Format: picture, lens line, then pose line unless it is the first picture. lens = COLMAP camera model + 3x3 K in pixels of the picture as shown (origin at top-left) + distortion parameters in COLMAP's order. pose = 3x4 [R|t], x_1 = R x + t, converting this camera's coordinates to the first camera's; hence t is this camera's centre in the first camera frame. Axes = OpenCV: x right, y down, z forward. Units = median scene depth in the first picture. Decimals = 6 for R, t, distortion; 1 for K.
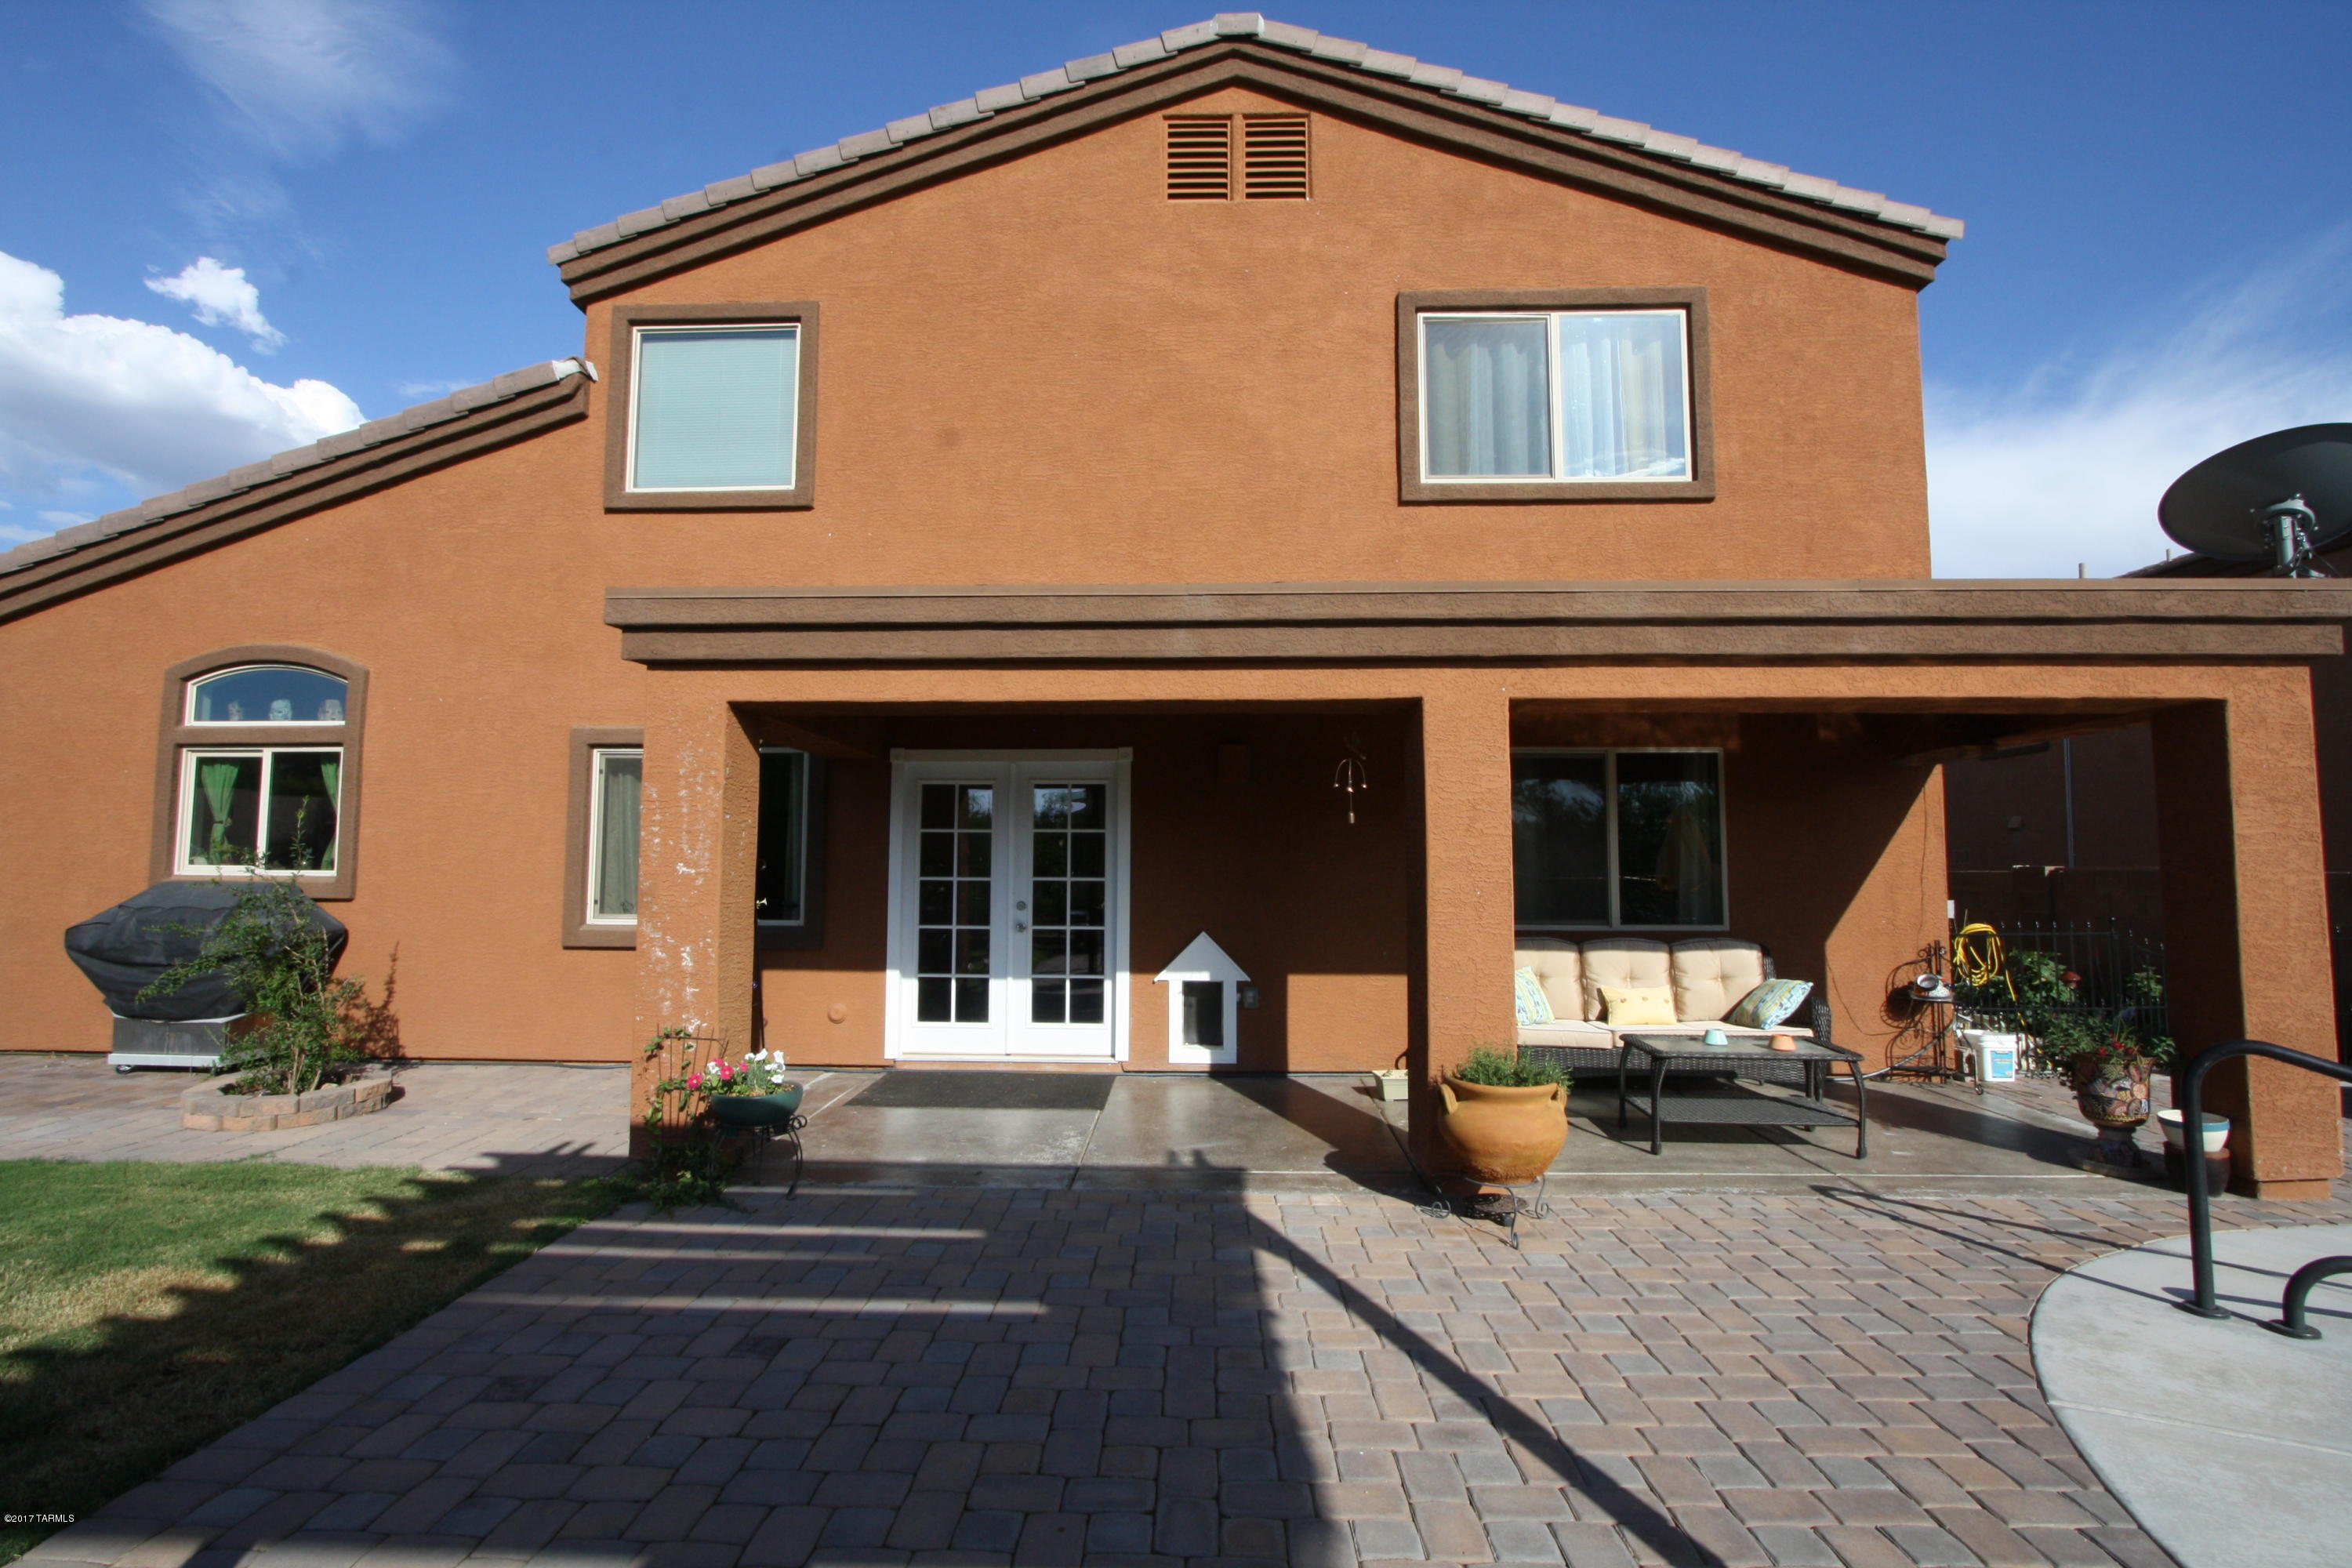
lens RADIAL K [[1164.6, 0, 1147.7], [0, 1164.6, 779.5], [0, 0, 1]] dist [-0.022992, 0.000765]
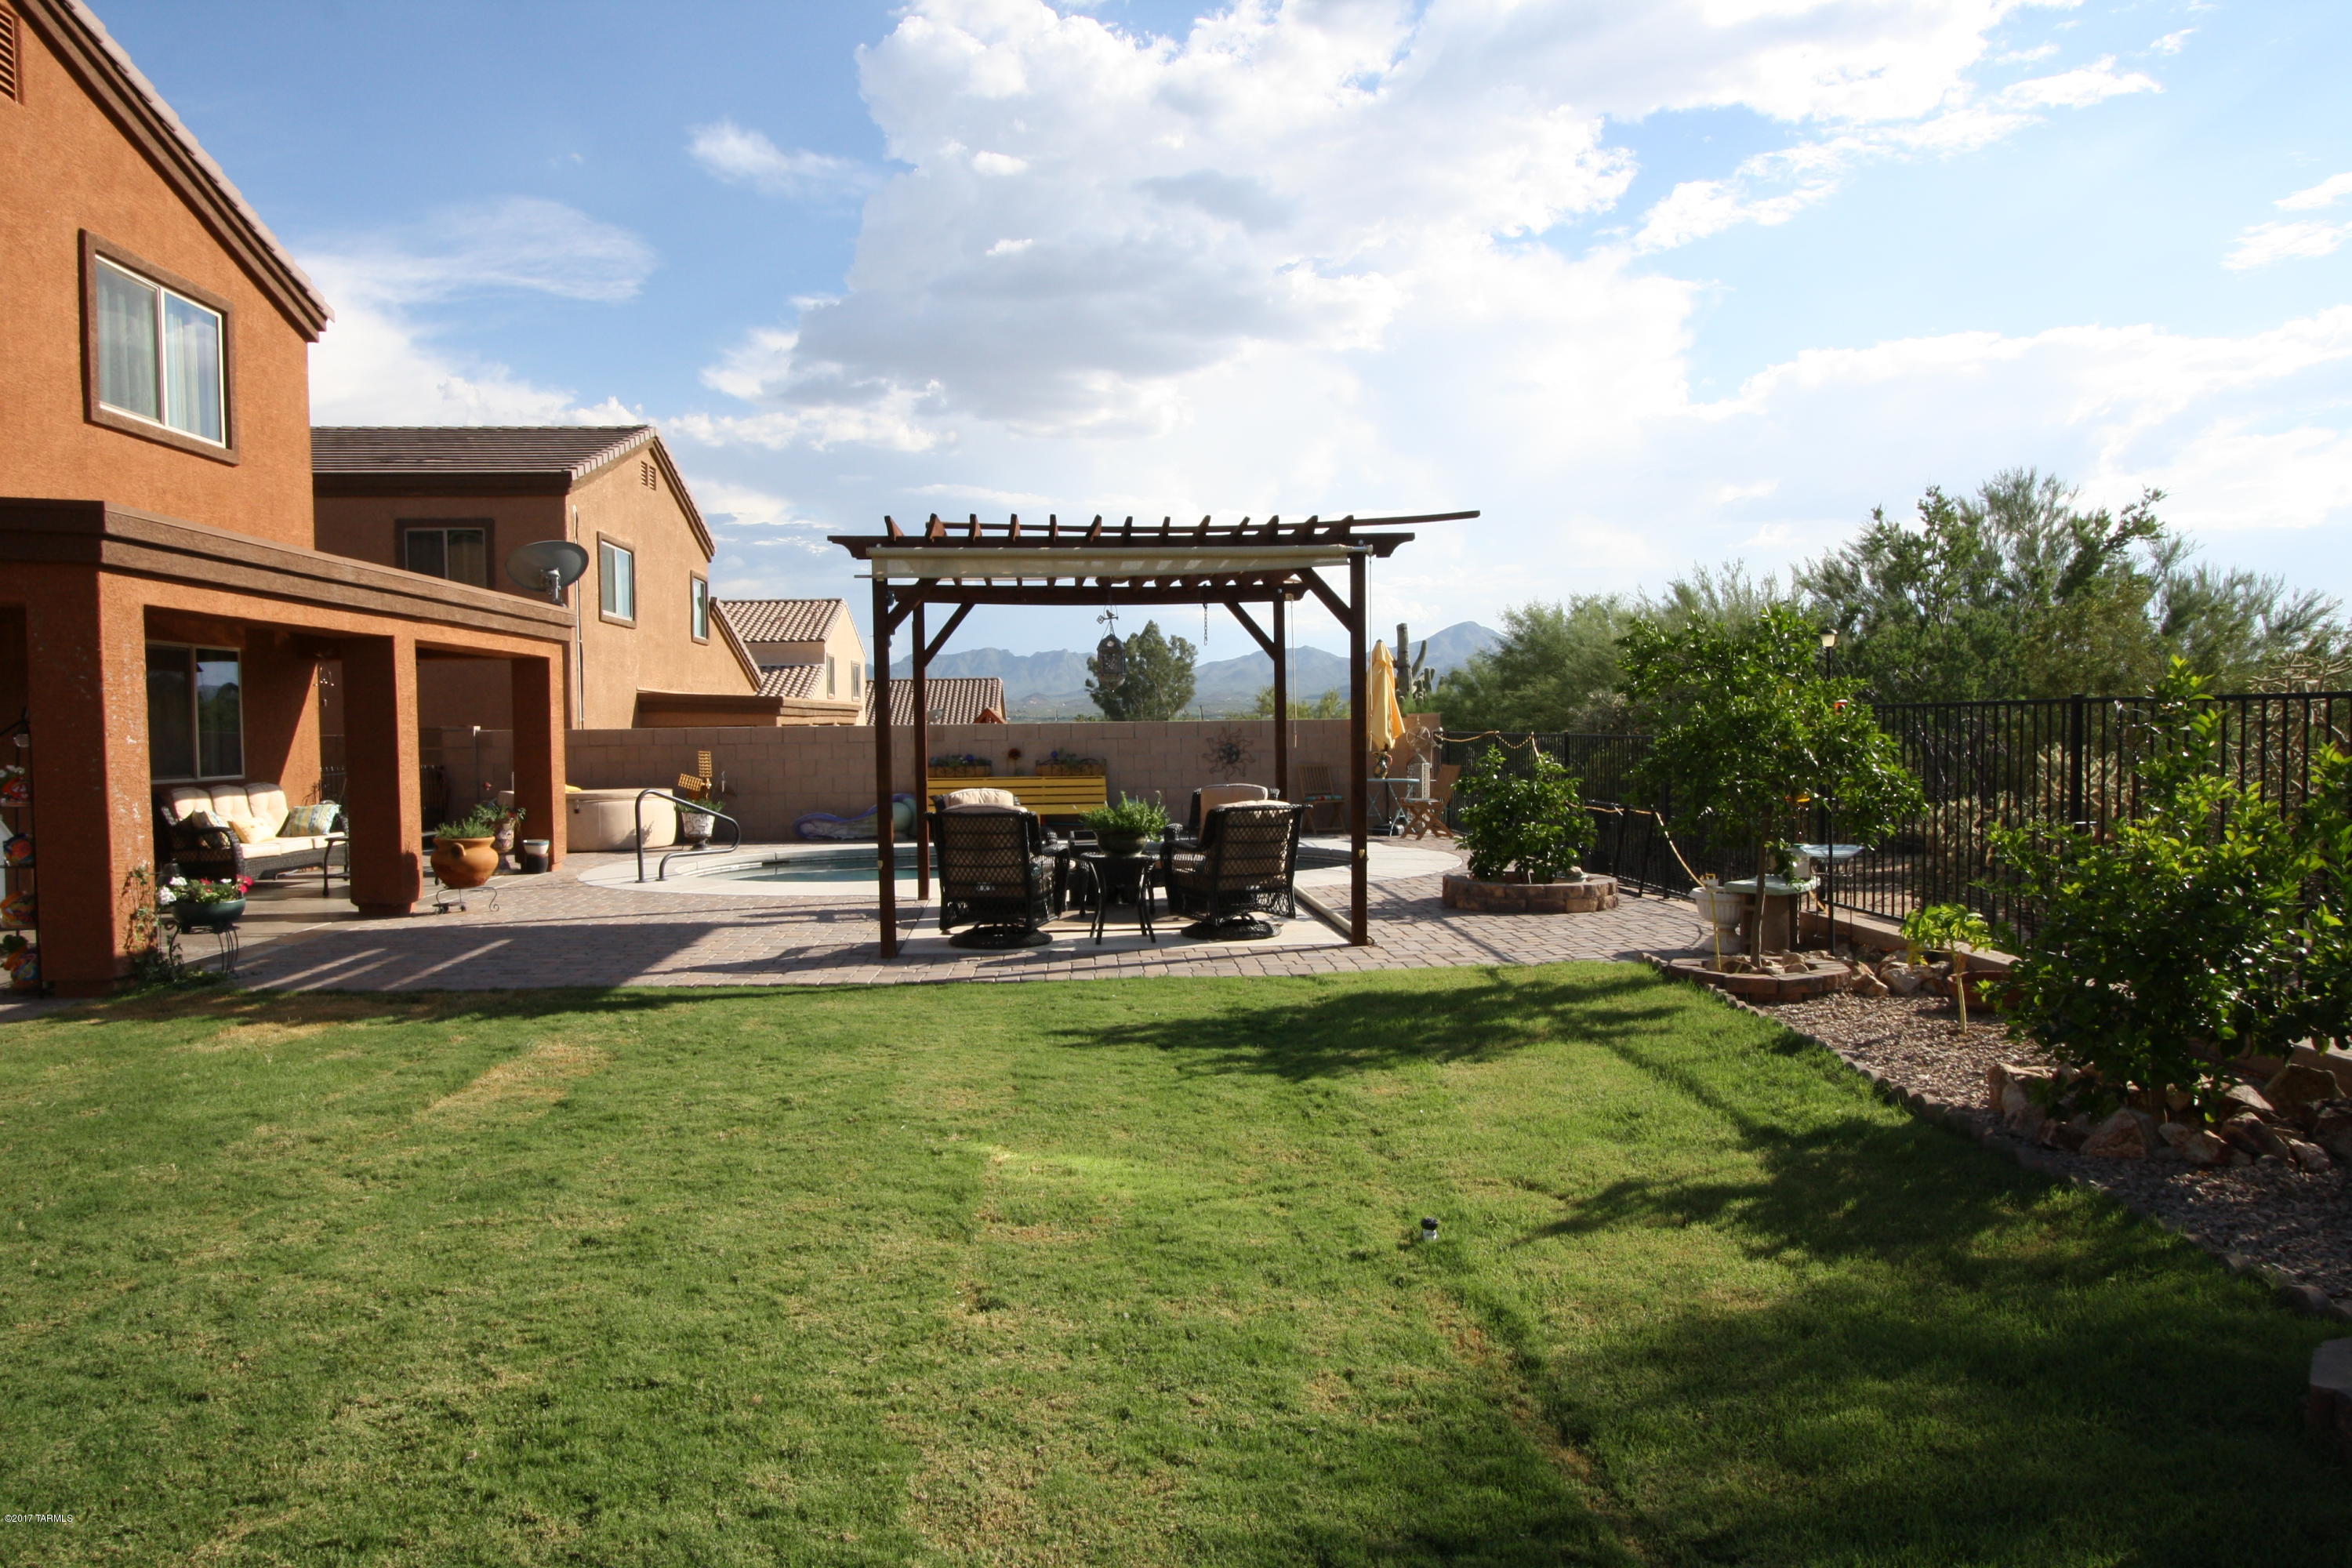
lens RADIAL K [[1515.4, 0, 1176.0], [0, 1515.4, 784.0], [0, 0, 1]] dist [-0.021687, 0.017712]
pose [[-0.112282, -0.041815, 0.992796, -1.424960], [-0.065450, 0.997256, 0.034600, -0.000766], [-0.991519, -0.061094, -0.114711, 0.079091]]
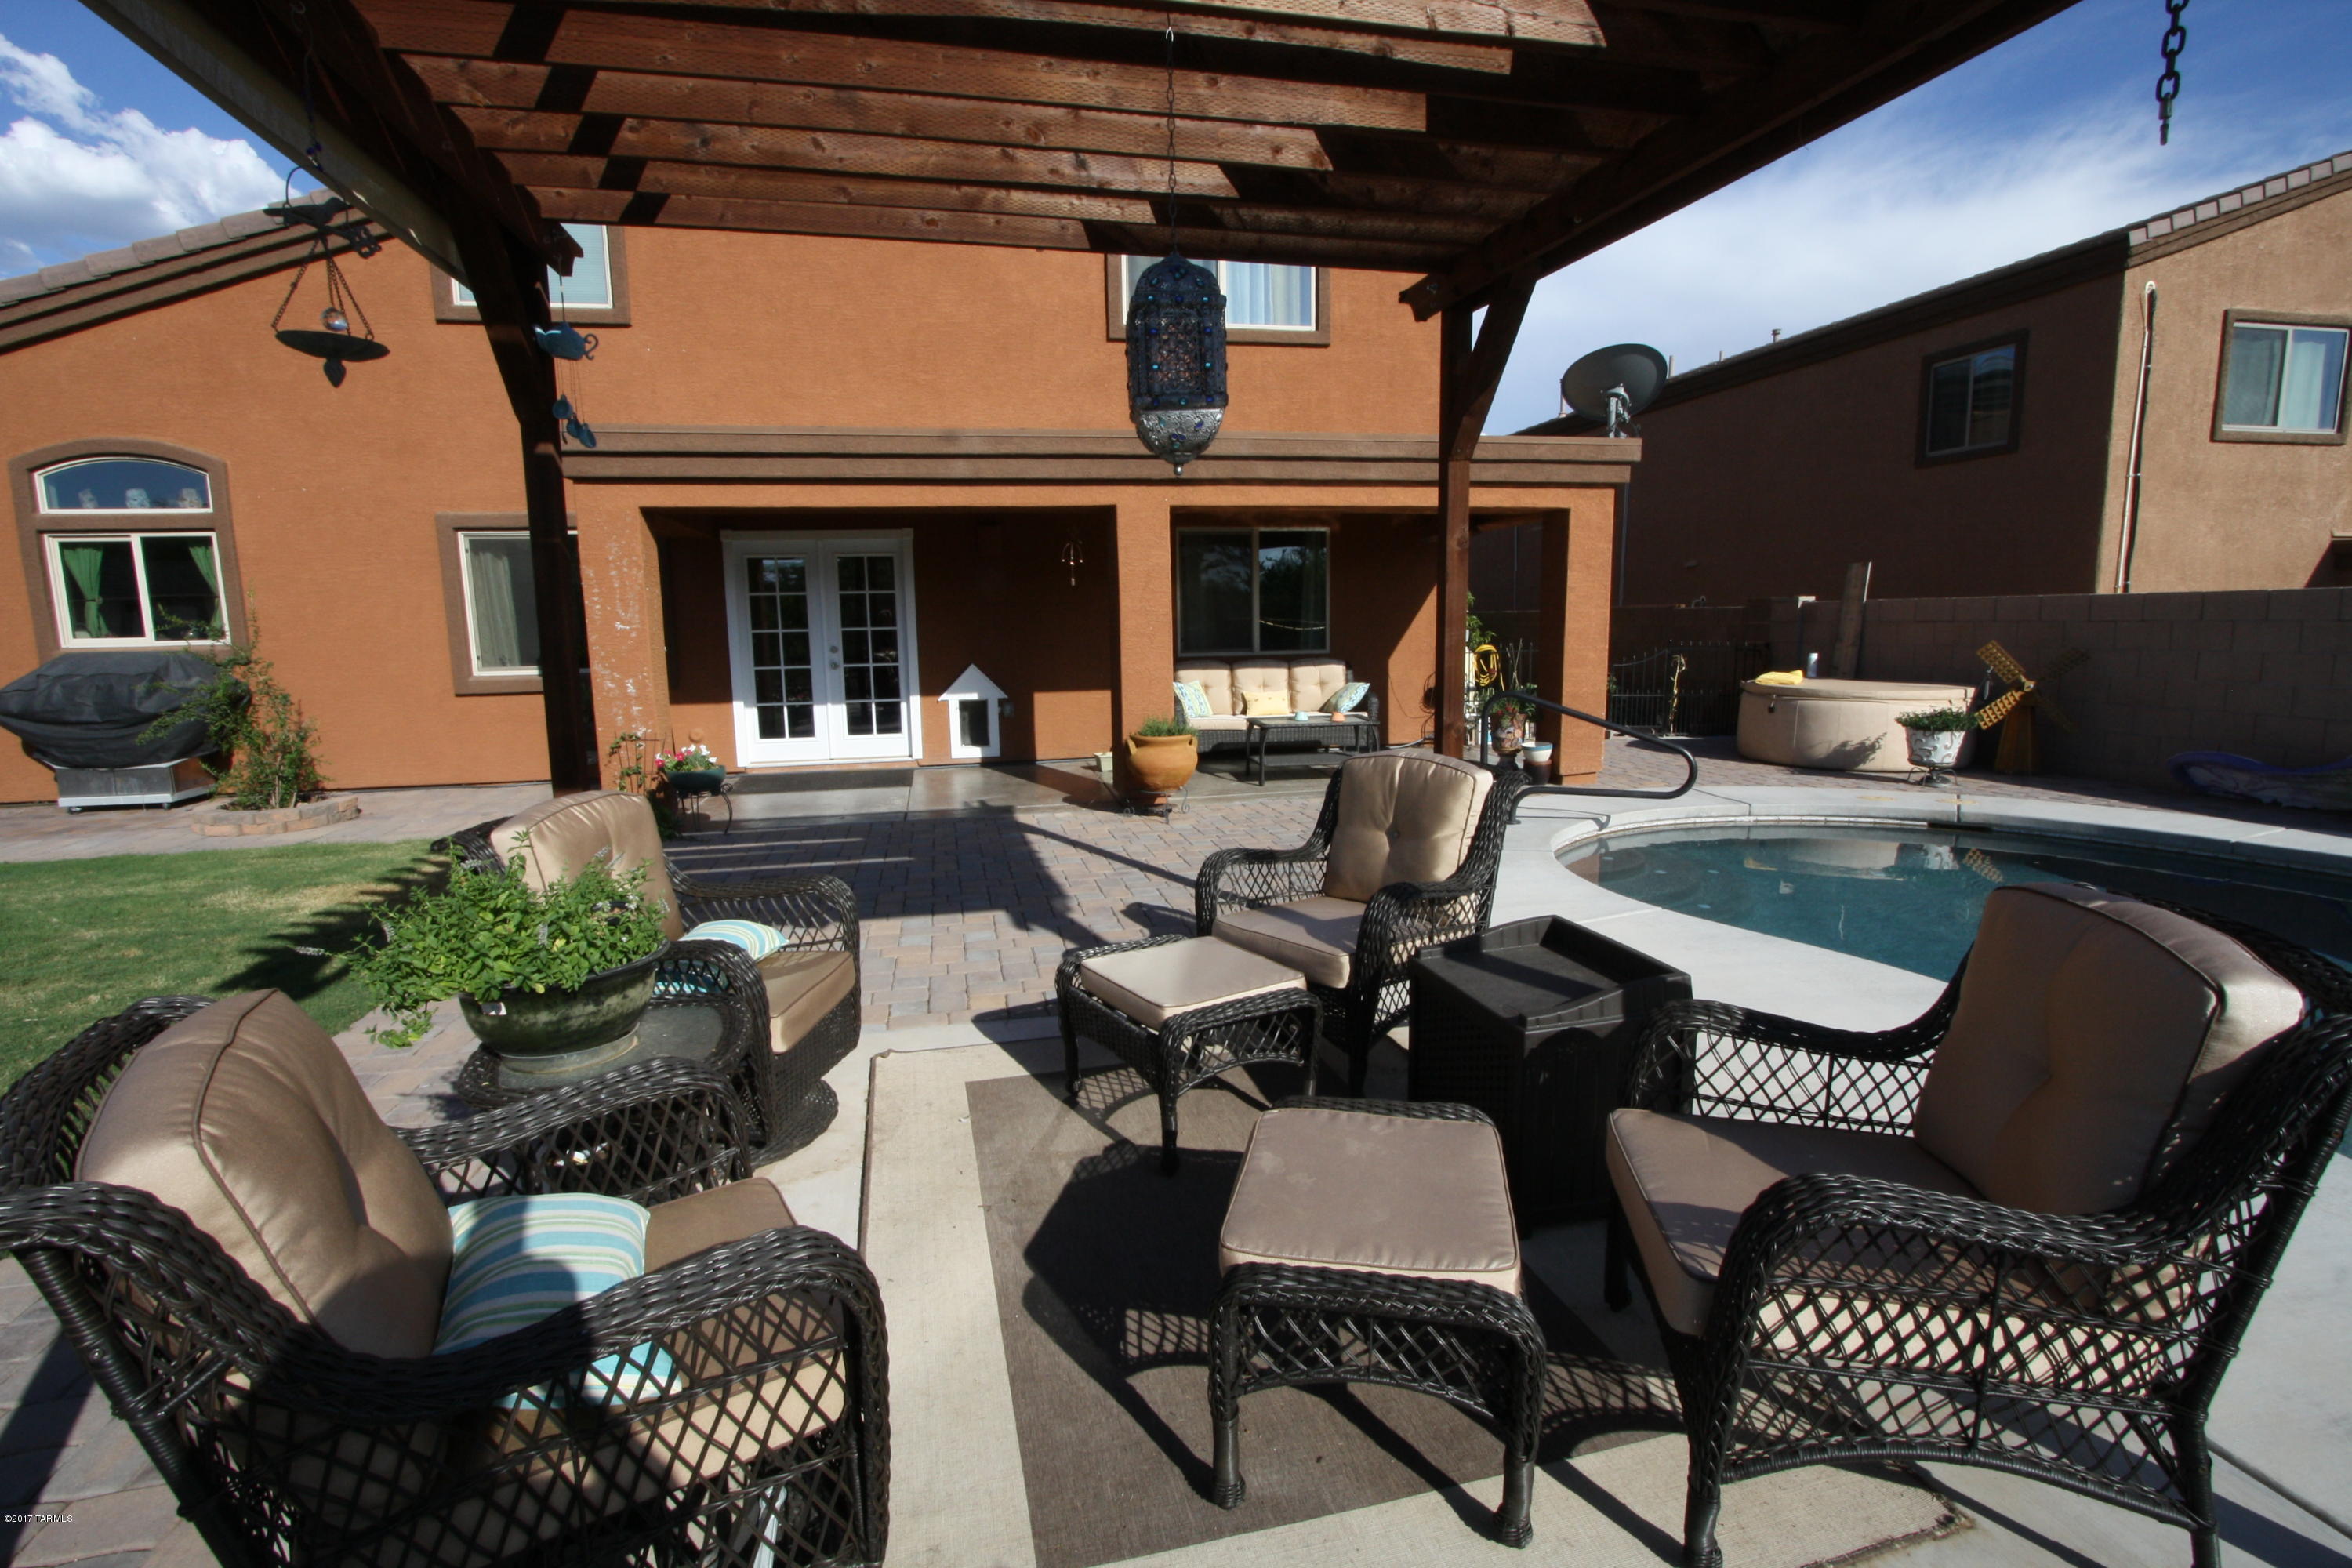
lens RADIAL K [[1099.0, 0, 1166.3], [0, 1099.0, 777.1], [0, 0, 1]] dist [-0.020626, 0.002704]
pose [[0.969733, -0.056145, 0.237623, -0.046517], [0.003340, 0.976163, 0.217013, -0.021276], [-0.244143, -0.209652, 0.946805, -0.322064]]
